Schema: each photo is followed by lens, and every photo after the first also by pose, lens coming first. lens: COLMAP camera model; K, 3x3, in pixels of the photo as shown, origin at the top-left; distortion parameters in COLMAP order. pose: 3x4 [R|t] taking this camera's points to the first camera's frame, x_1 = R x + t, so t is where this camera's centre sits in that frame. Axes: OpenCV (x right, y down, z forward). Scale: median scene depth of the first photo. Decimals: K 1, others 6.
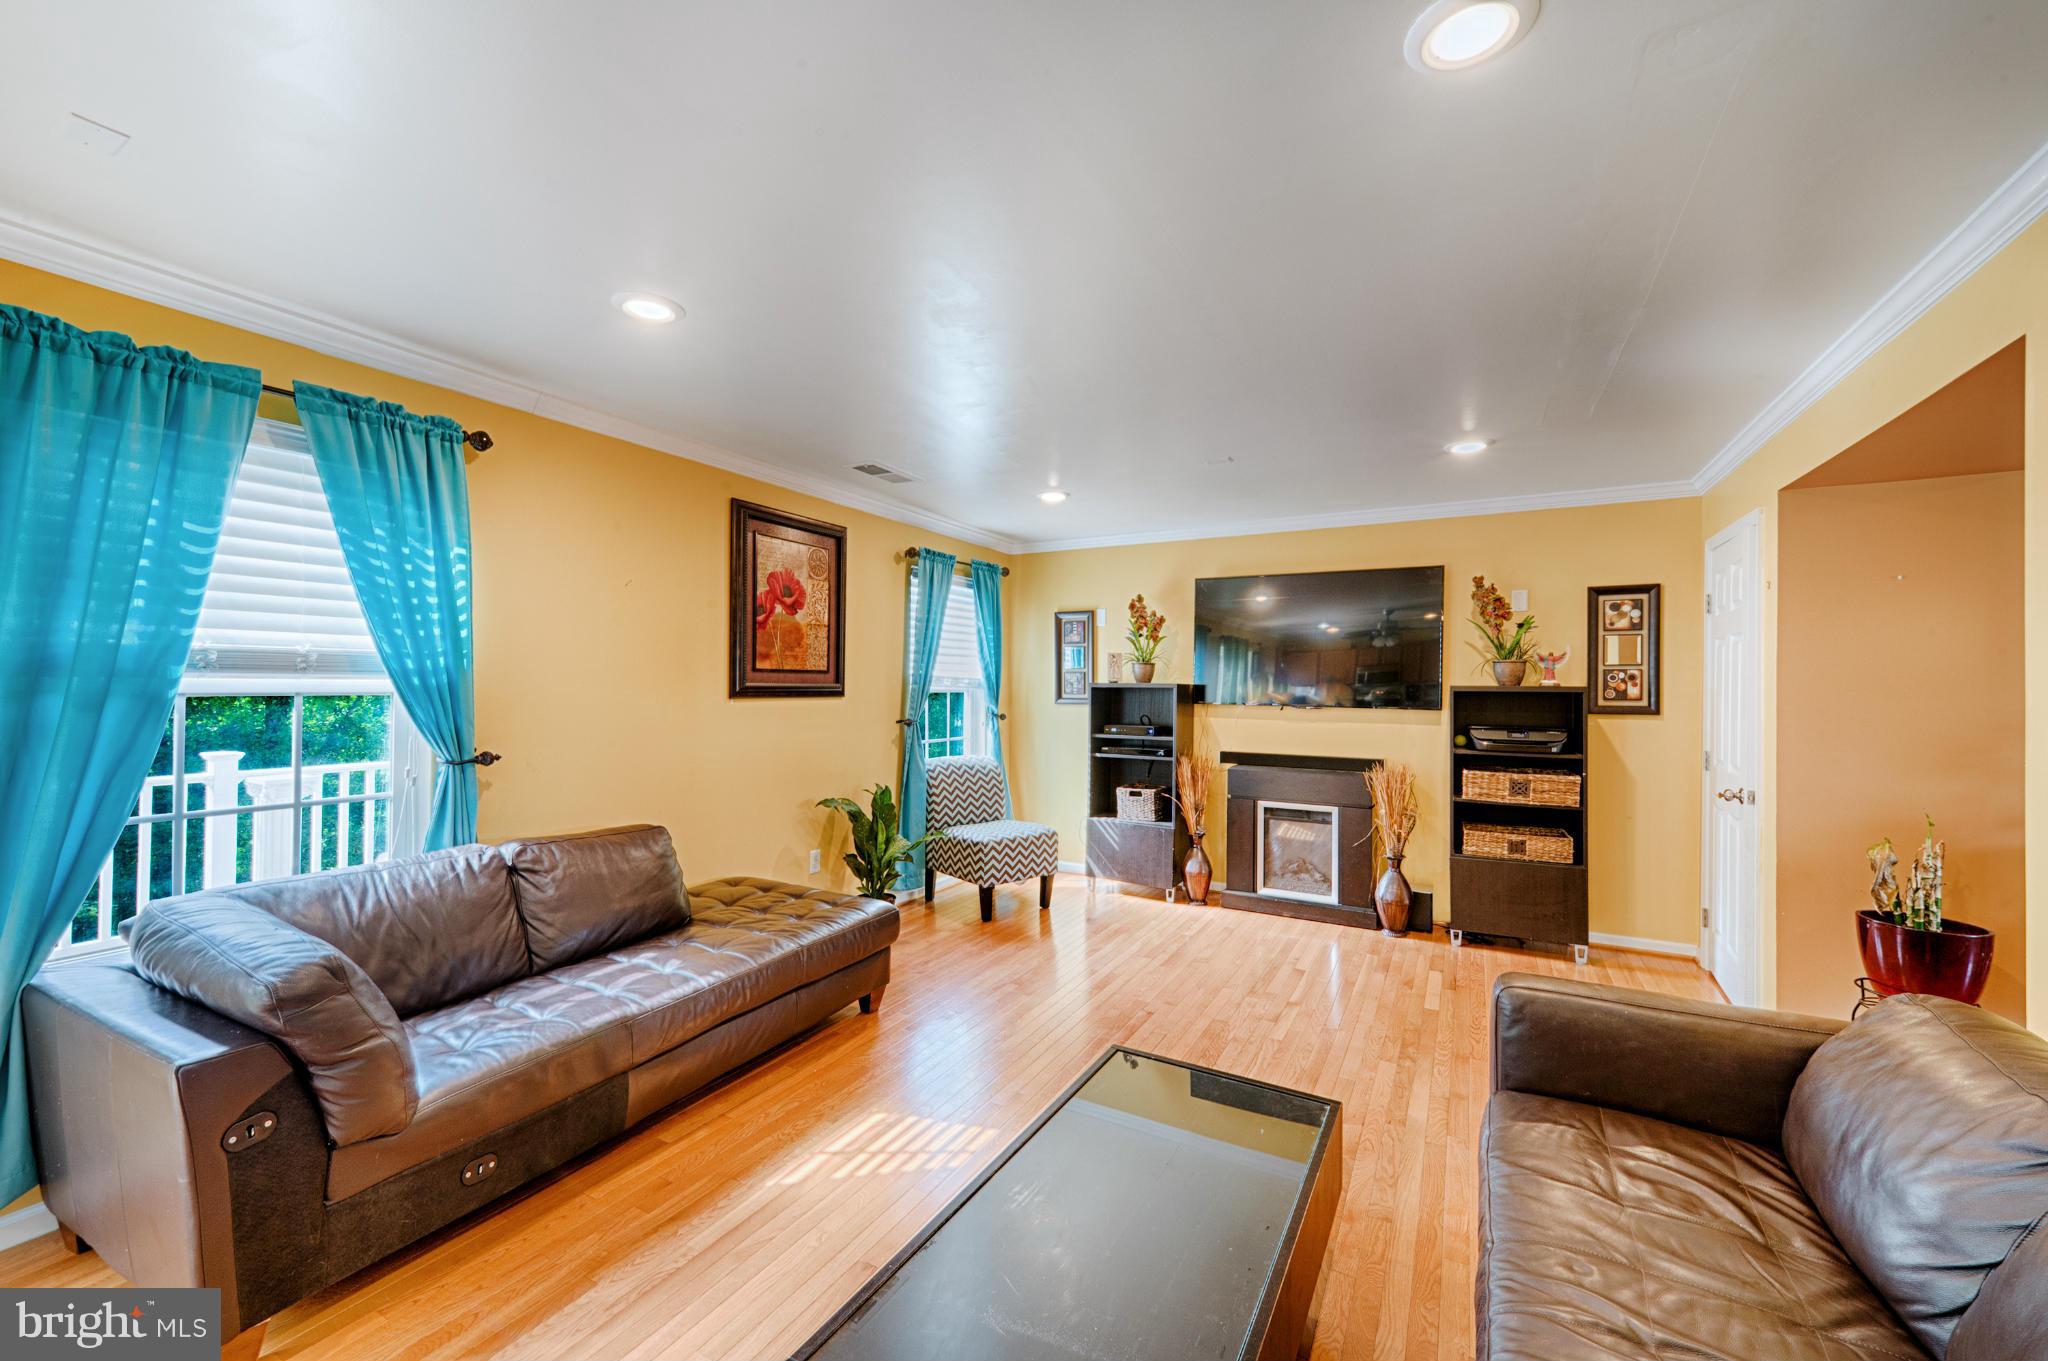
lens RADIAL K [[802.9, 0, 1024.0], [0, 802.9, 680.5], [0, 0, 1]] dist [0.001876, 0.000265]
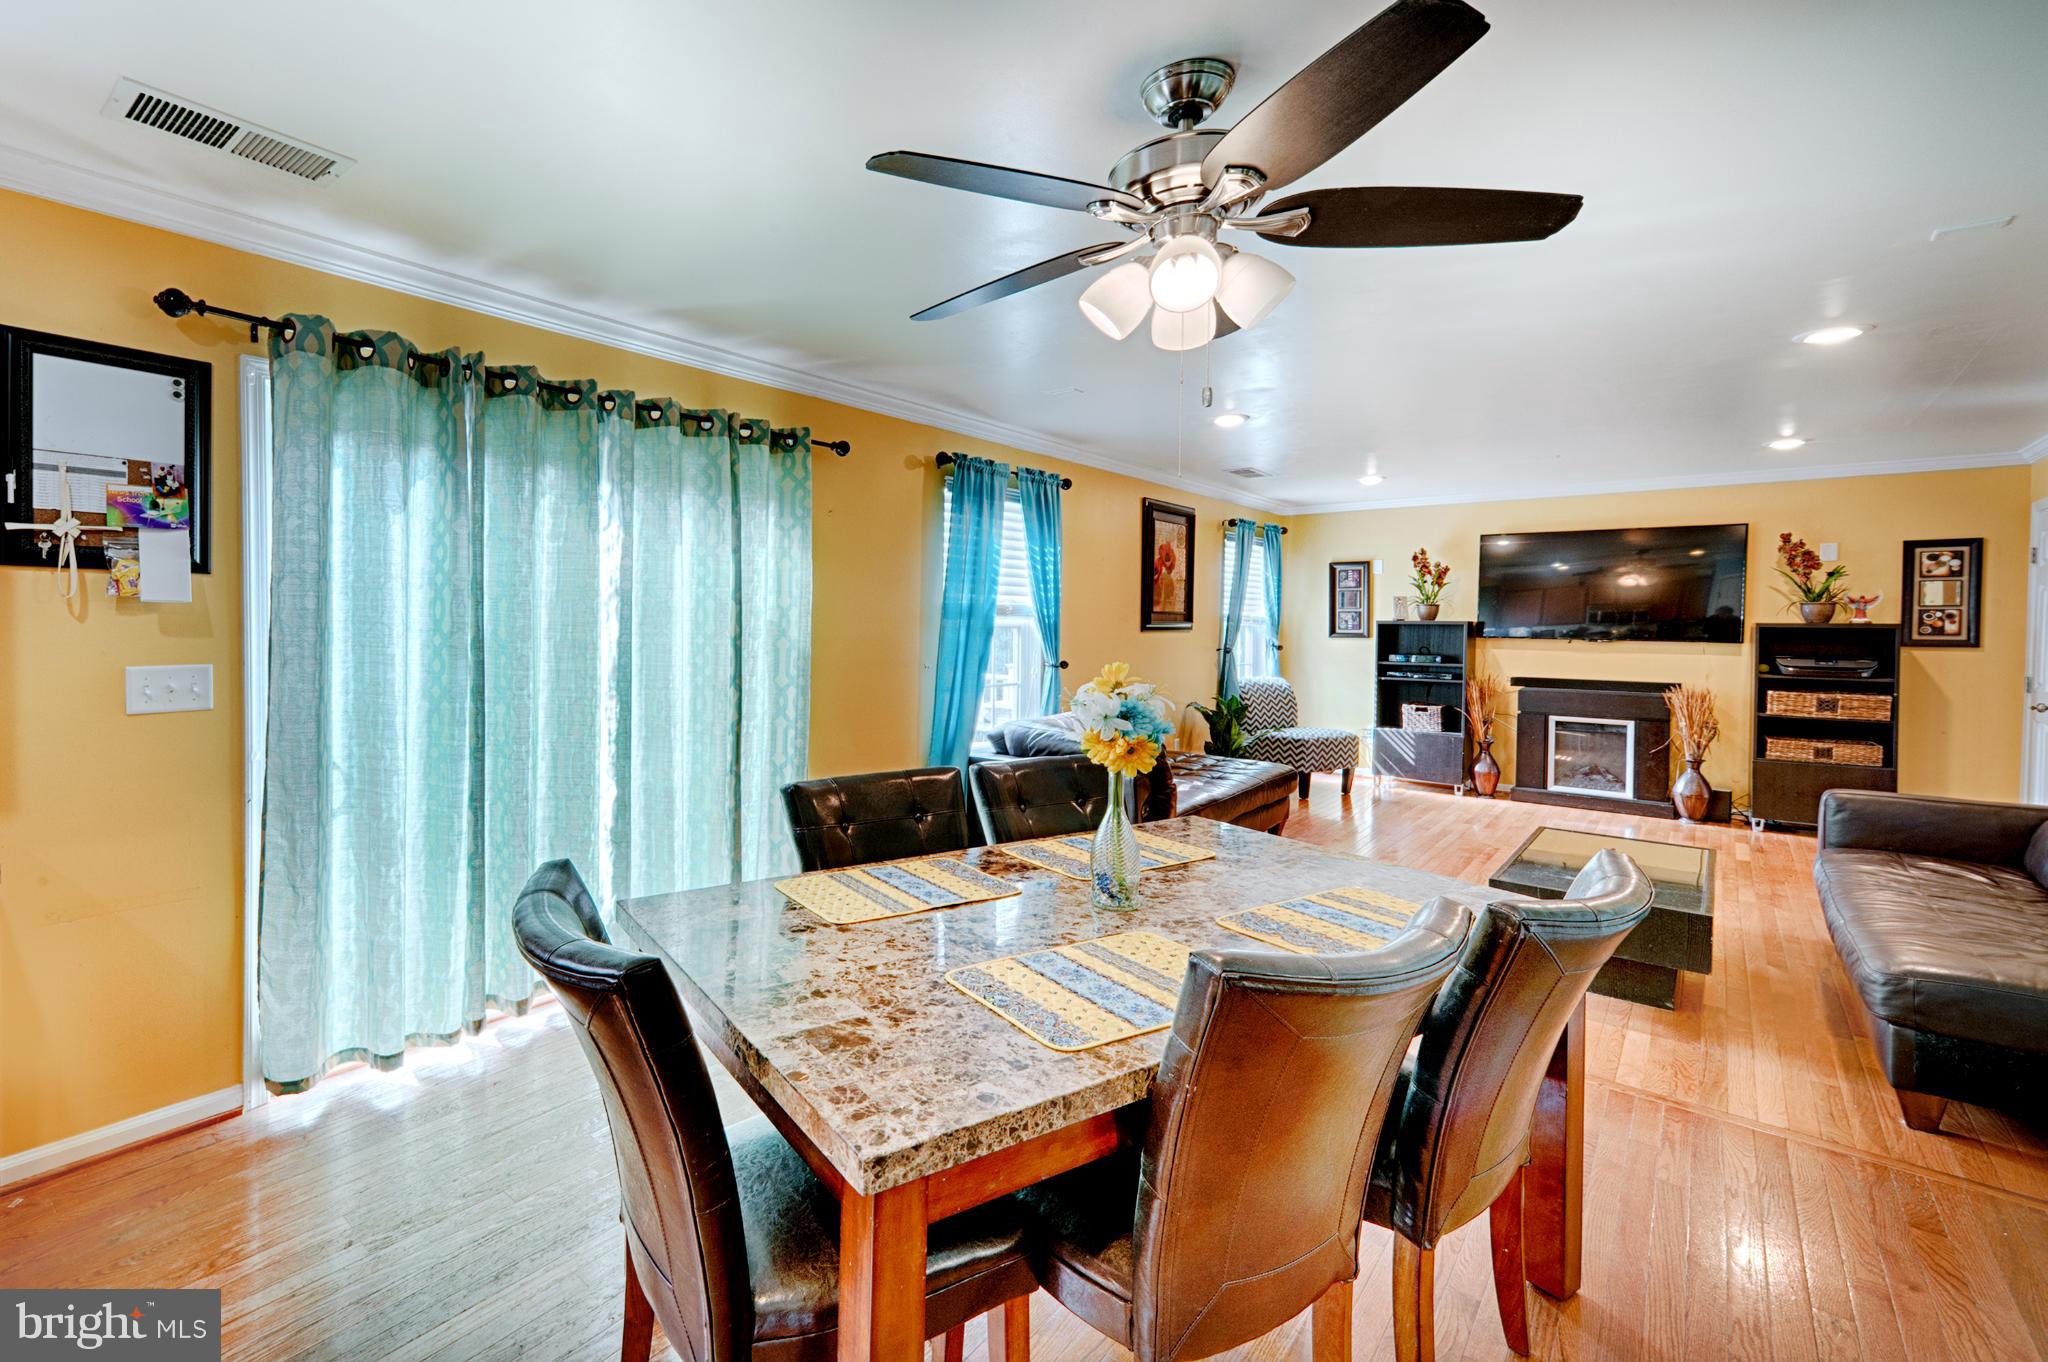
lens RADIAL K [[692.4, 0, 1021.2], [0, 692.4, 631.7], [0, 0, 1]] dist [-0.001208, -0.000236]
pose [[0.956321, 0.003320, -0.292300, -0.218182], [0.002491, 0.999807, 0.019508, -0.003435], [0.292308, -0.019384, 0.956128, -0.317956]]
